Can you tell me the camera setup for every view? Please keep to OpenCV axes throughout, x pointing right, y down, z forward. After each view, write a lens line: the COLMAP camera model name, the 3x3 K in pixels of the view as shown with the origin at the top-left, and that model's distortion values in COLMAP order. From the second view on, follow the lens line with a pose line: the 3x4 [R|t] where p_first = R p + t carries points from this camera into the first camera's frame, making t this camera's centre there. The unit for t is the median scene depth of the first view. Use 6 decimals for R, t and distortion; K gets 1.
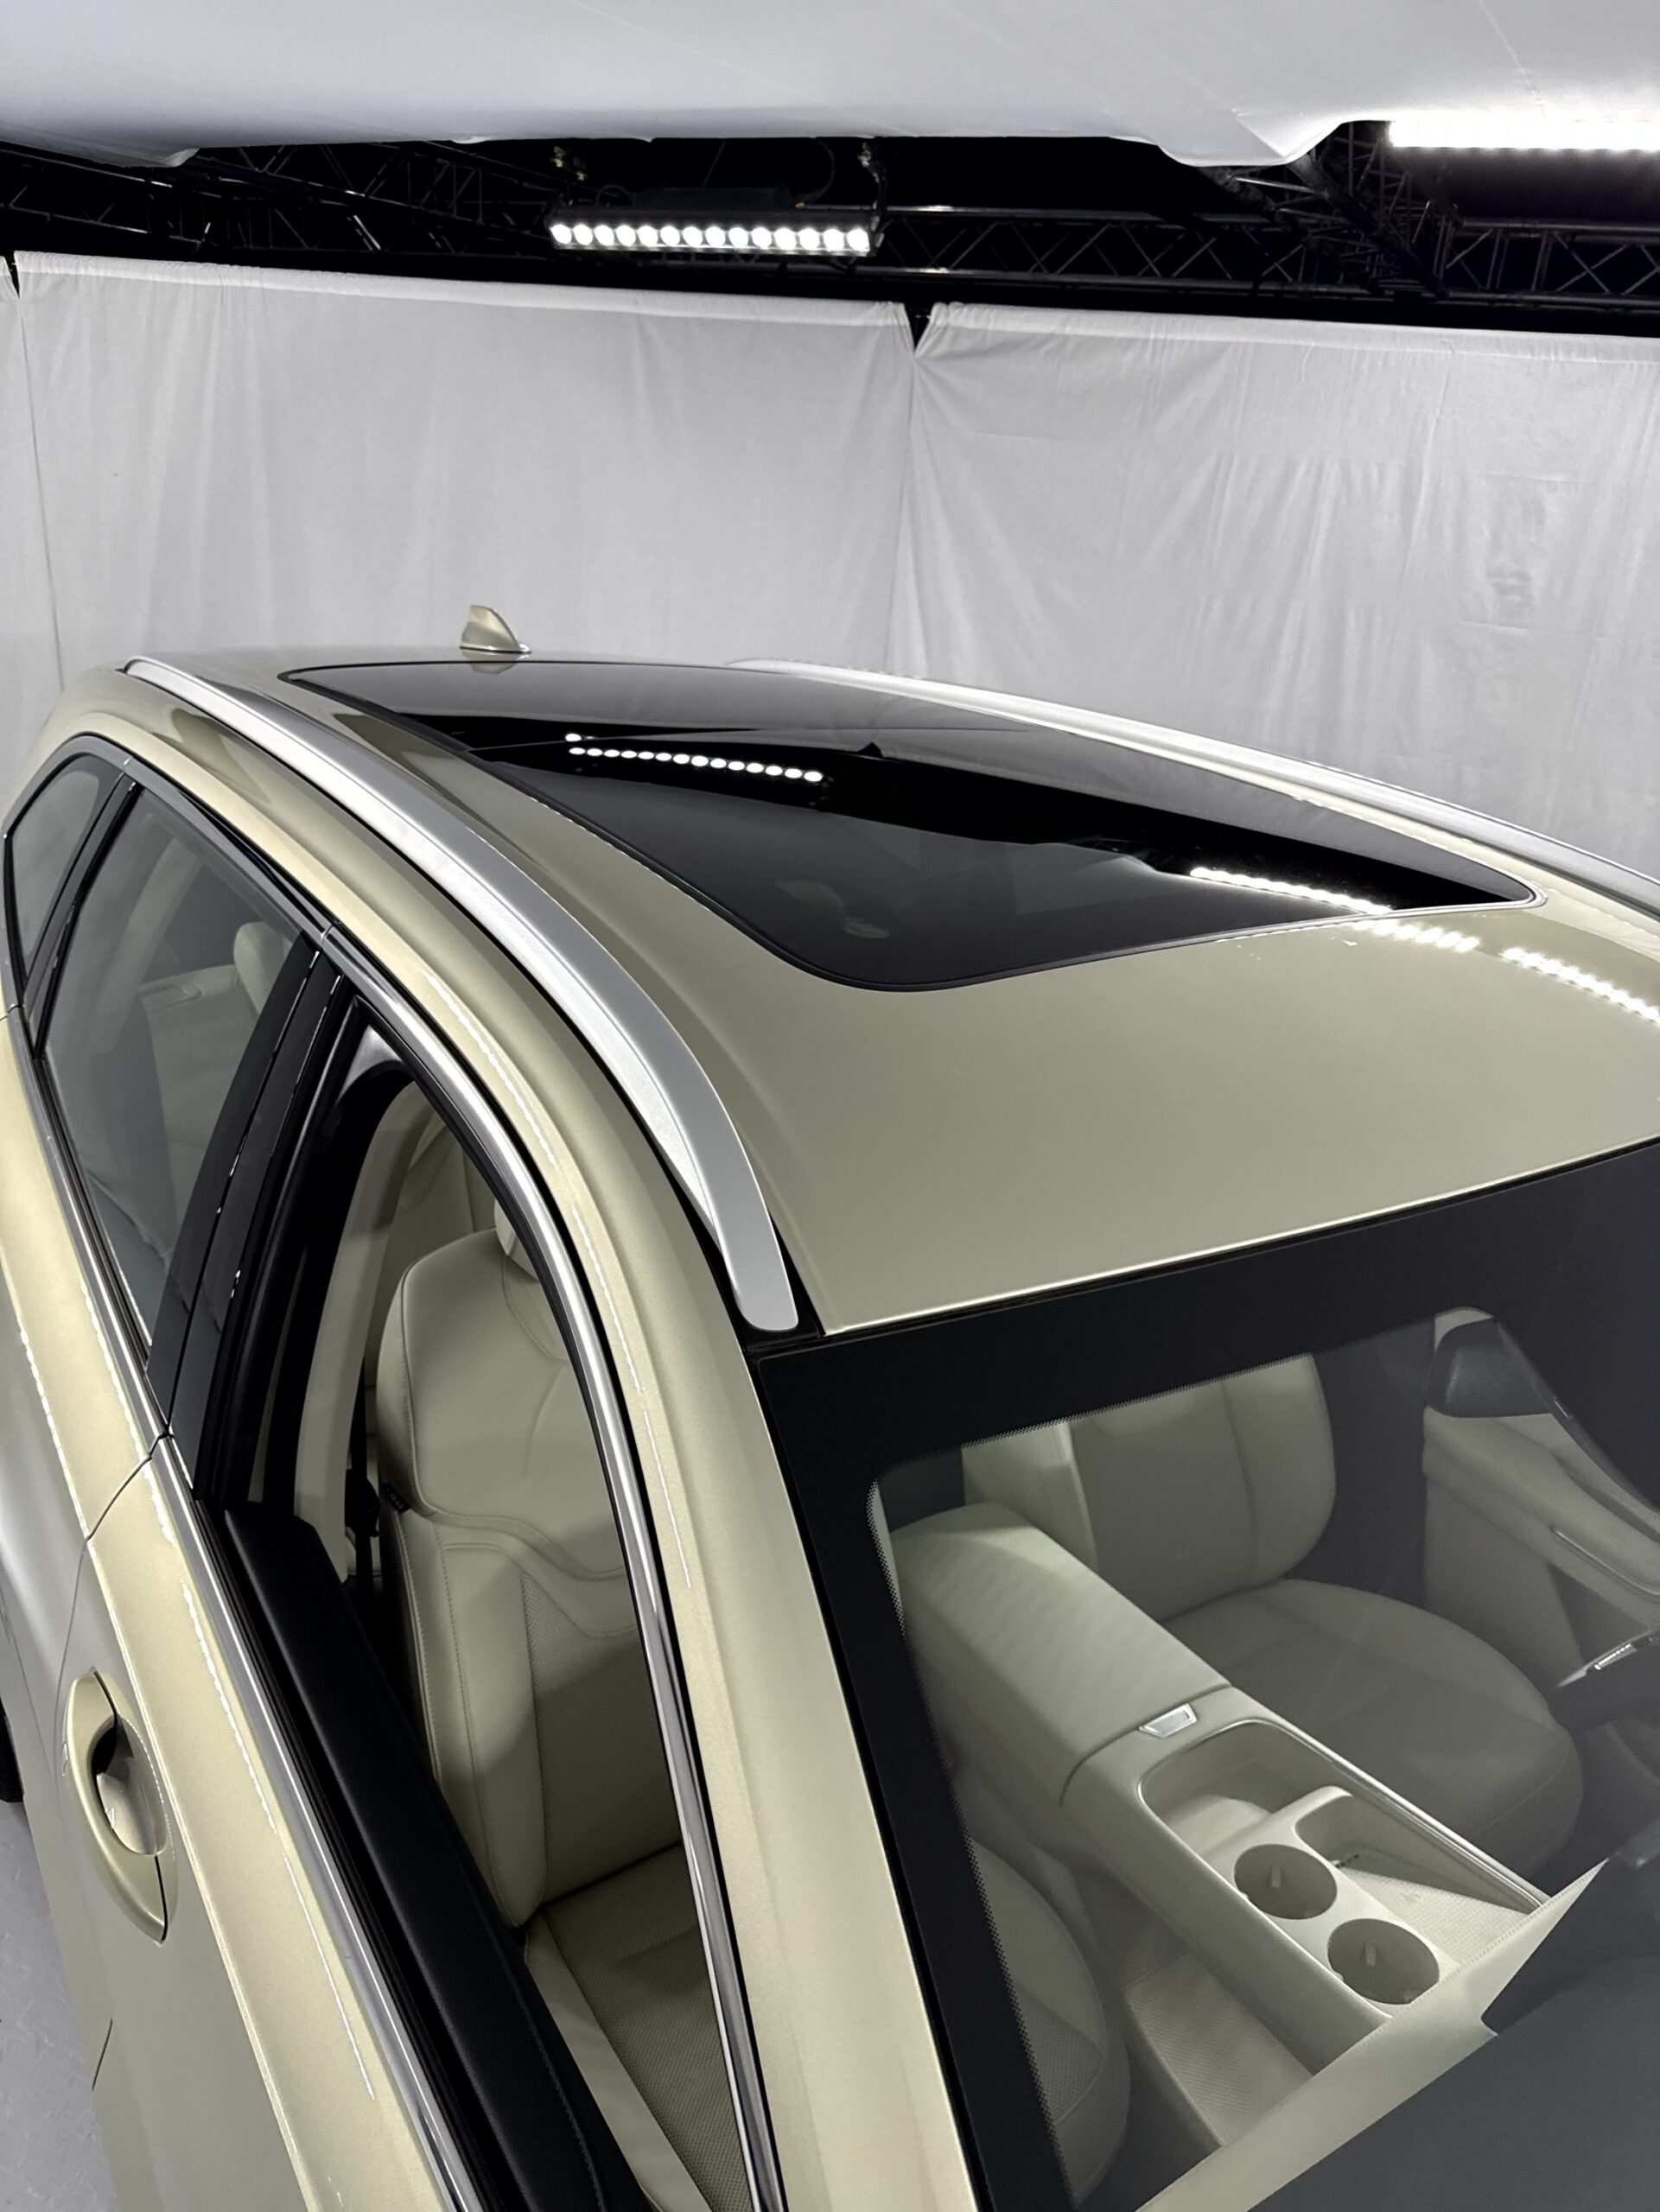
lens RADIAL K [[1572.1, 0, 833.3], [0, 1572.1, 1119.3], [0, 0, 1]] dist [-0.002293, -0.005282]
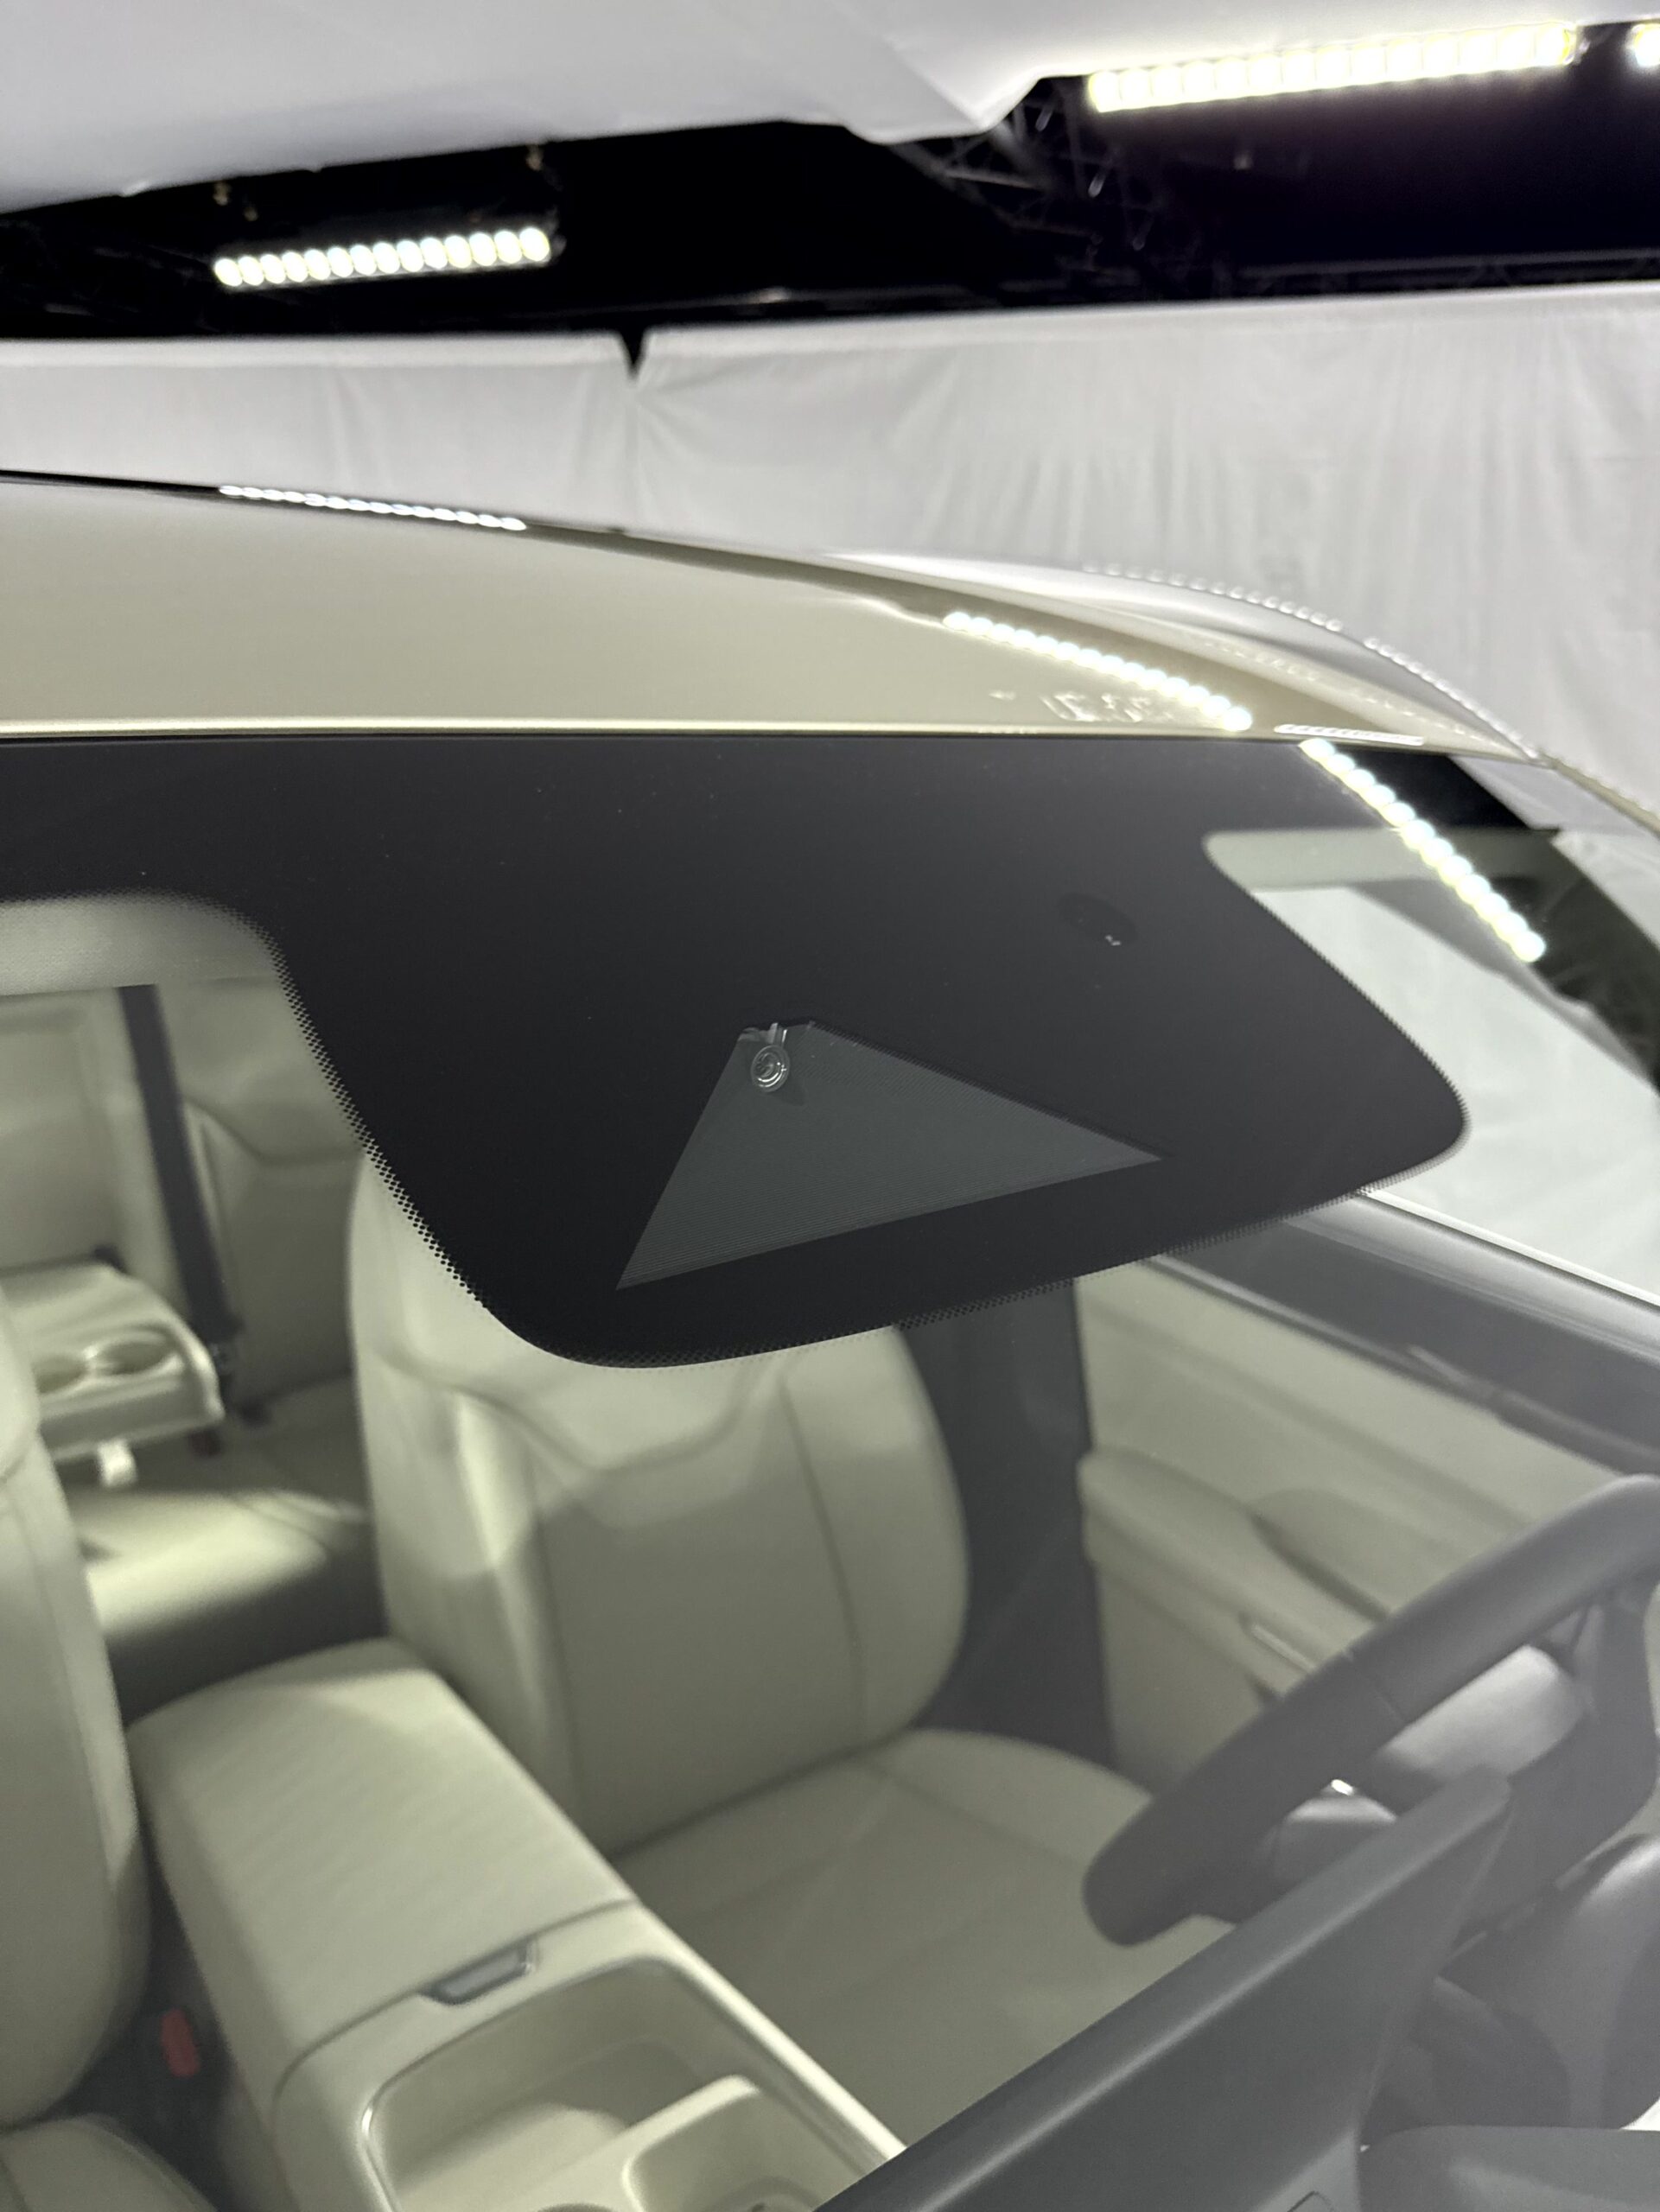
lens RADIAL K [[1572.1, 0, 833.3], [0, 1572.1, 1119.3], [0, 0, 1]] dist [-0.002293, -0.005282]
pose [[0.998111, -0.059643, 0.014744, 0.147060], [0.060939, 0.991603, -0.114060, 0.056137], [-0.007818, 0.114743, 0.993364, 0.151944]]
